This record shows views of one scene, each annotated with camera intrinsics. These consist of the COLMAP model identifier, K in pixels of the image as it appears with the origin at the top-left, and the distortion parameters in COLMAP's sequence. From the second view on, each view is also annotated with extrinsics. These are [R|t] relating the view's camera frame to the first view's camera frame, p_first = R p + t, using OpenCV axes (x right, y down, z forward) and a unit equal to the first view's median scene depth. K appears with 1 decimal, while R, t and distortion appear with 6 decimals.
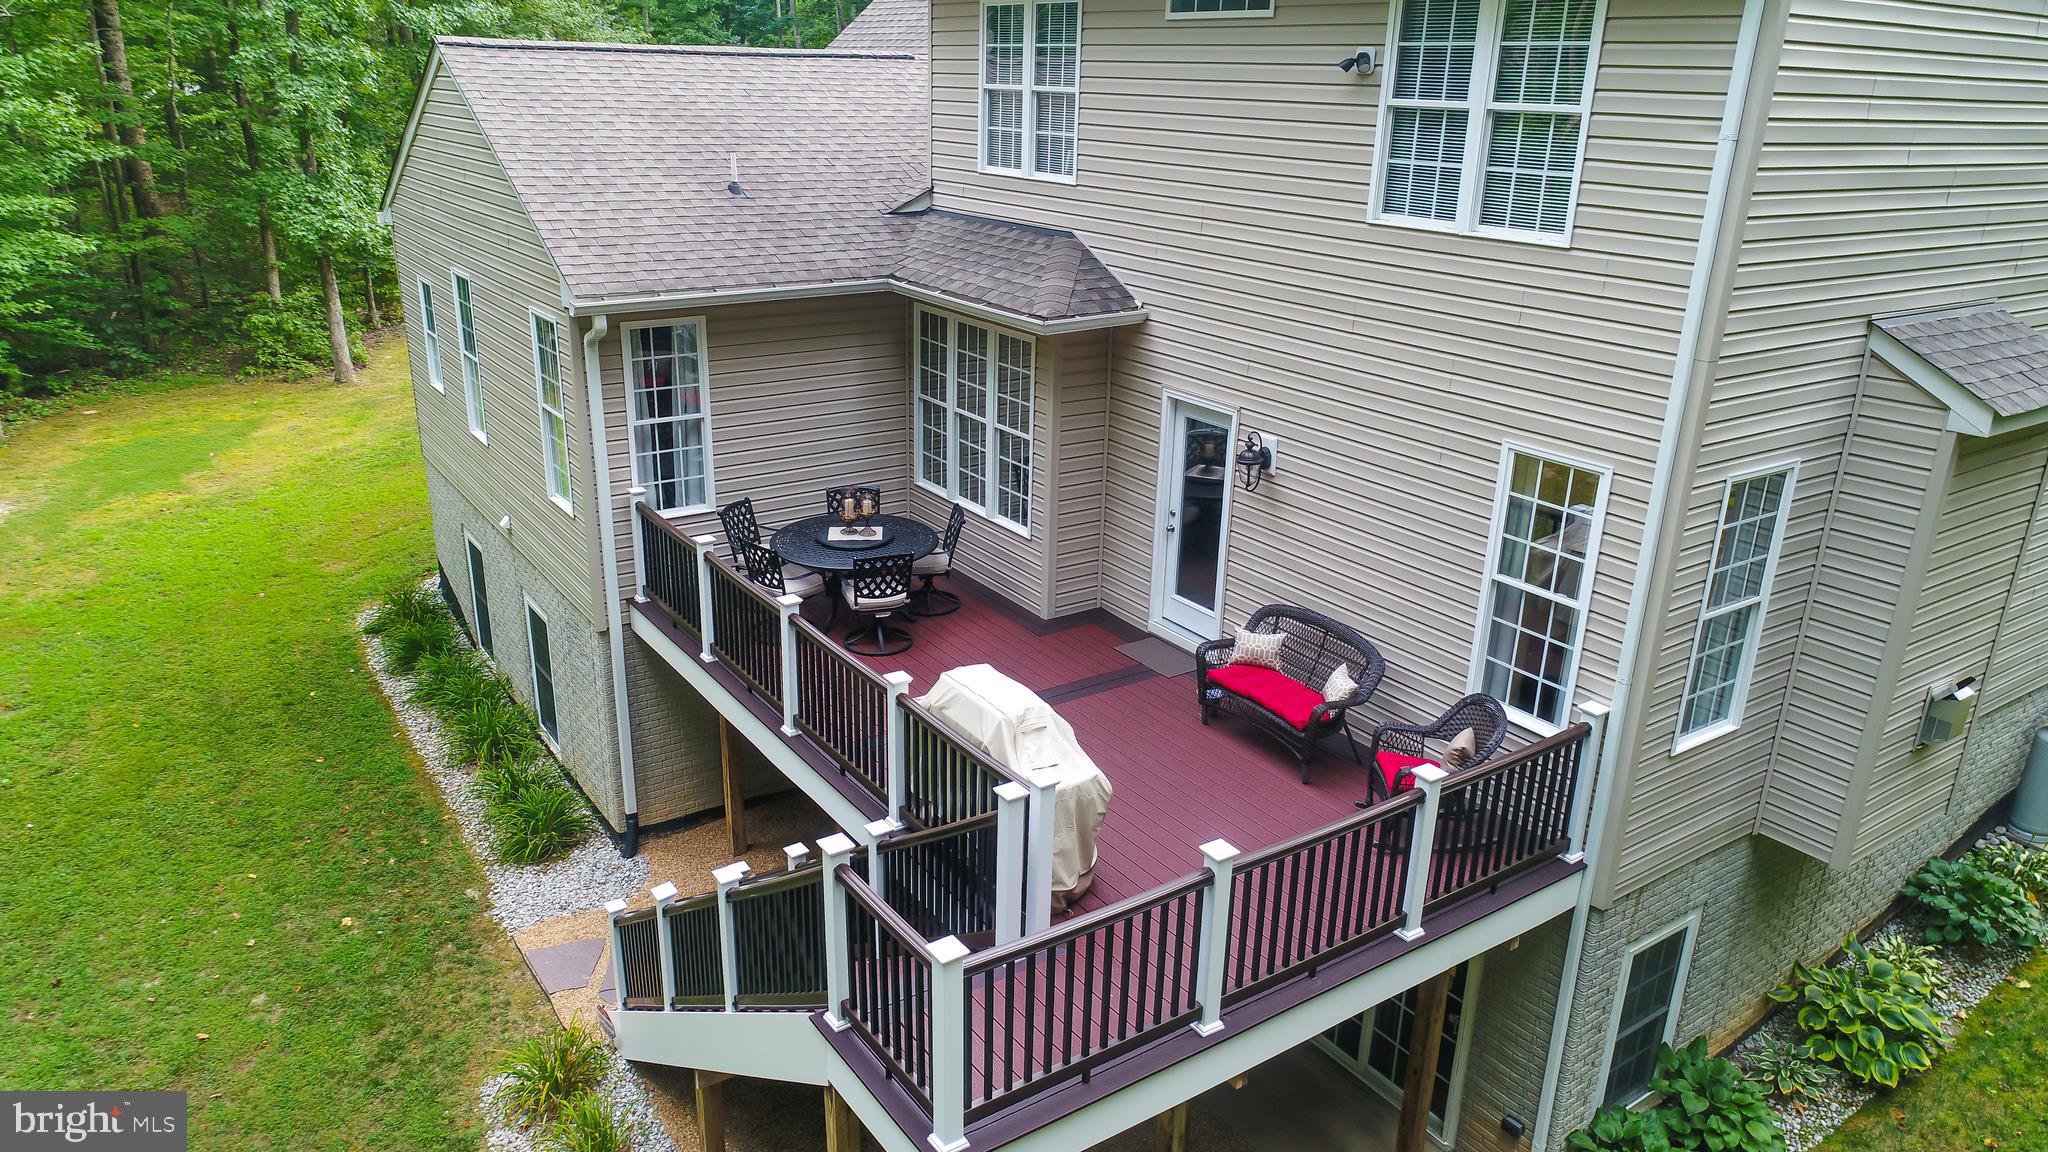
lens RADIAL K [[1393.6, 0, 1020.4], [0, 1393.6, 589.4], [0, 0, 1]] dist [0.003537, 0.001283]
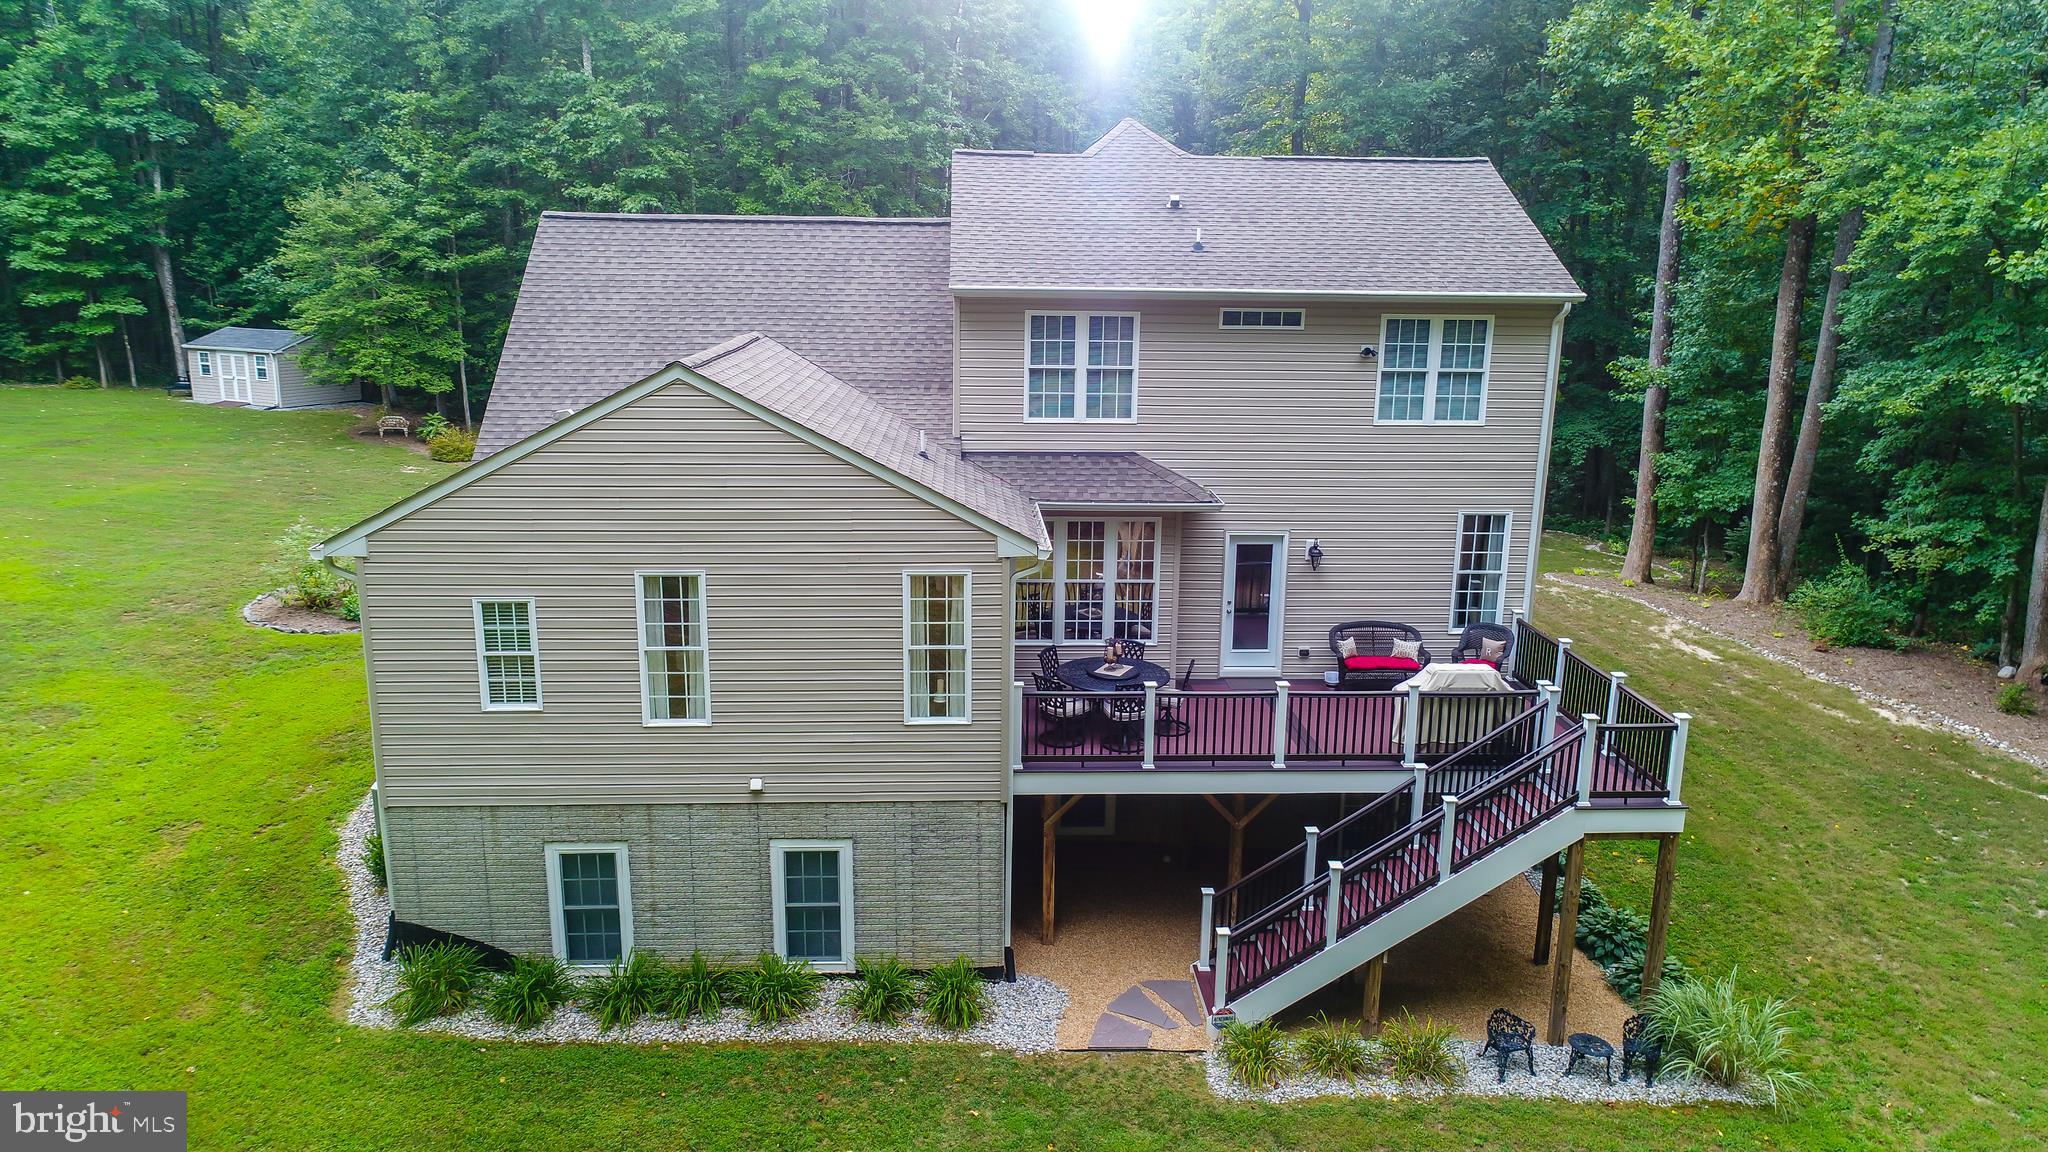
lens RADIAL K [[1481.3, 0, 1024.0], [0, 1481.3, 576.0], [0, 0, 1]] dist [-0.000485, 0.000009]
pose [[0.503555, -0.197577, 0.841068, -1.524004], [0.299411, 0.953080, 0.044630, -0.242335], [-0.810423, 0.229352, 0.539084, 0.231104]]
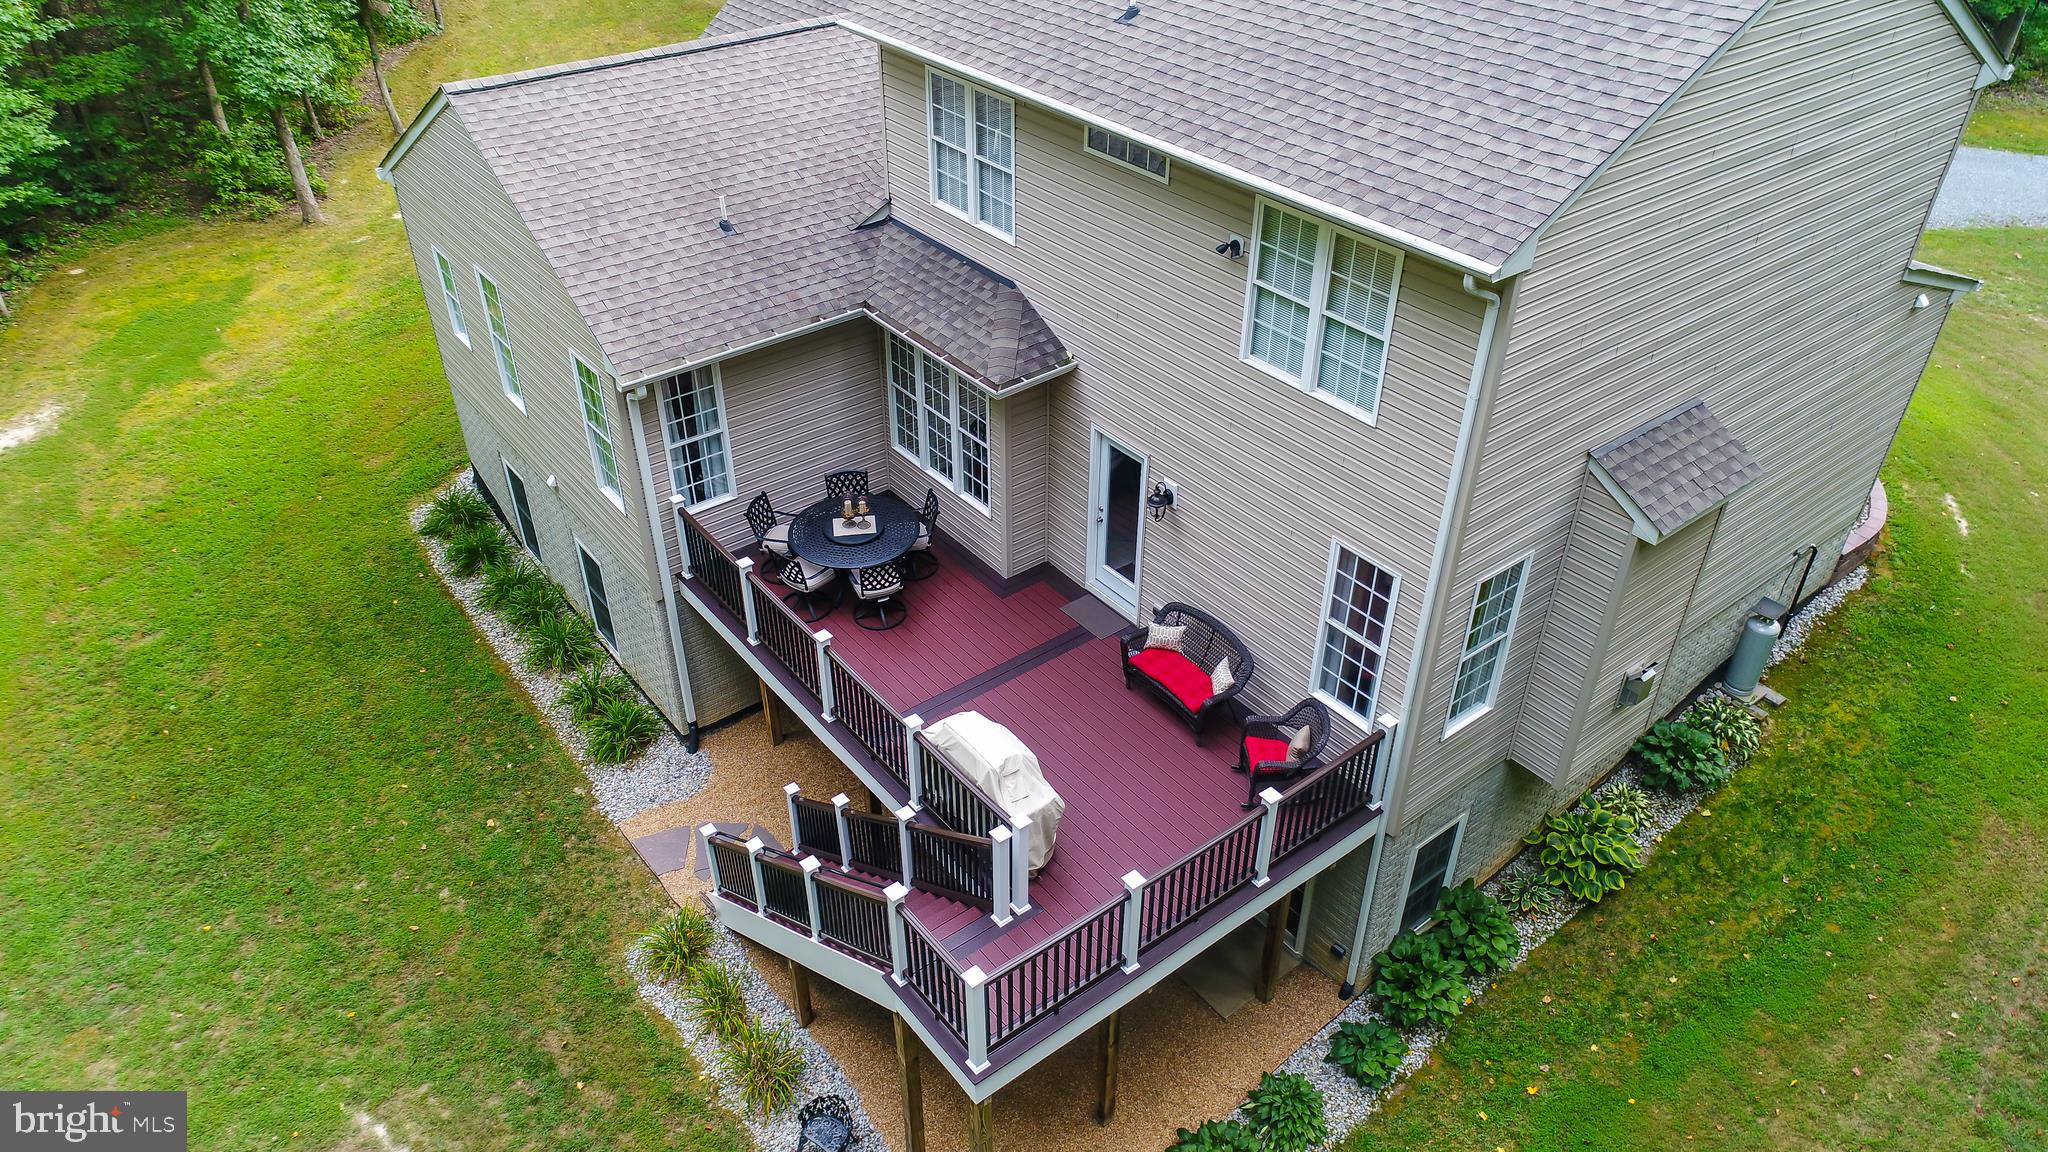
lens RADIAL K [[1385.5, 0, 1024.2], [0, 1385.5, 597.3], [0, 0, 1]] dist [0.014742, 0.002693]
pose [[0.997807, -0.054462, 0.037612, -0.015184], [0.042336, 0.961979, 0.269824, -0.328924], [-0.050877, -0.267640, 0.962175, -0.260160]]
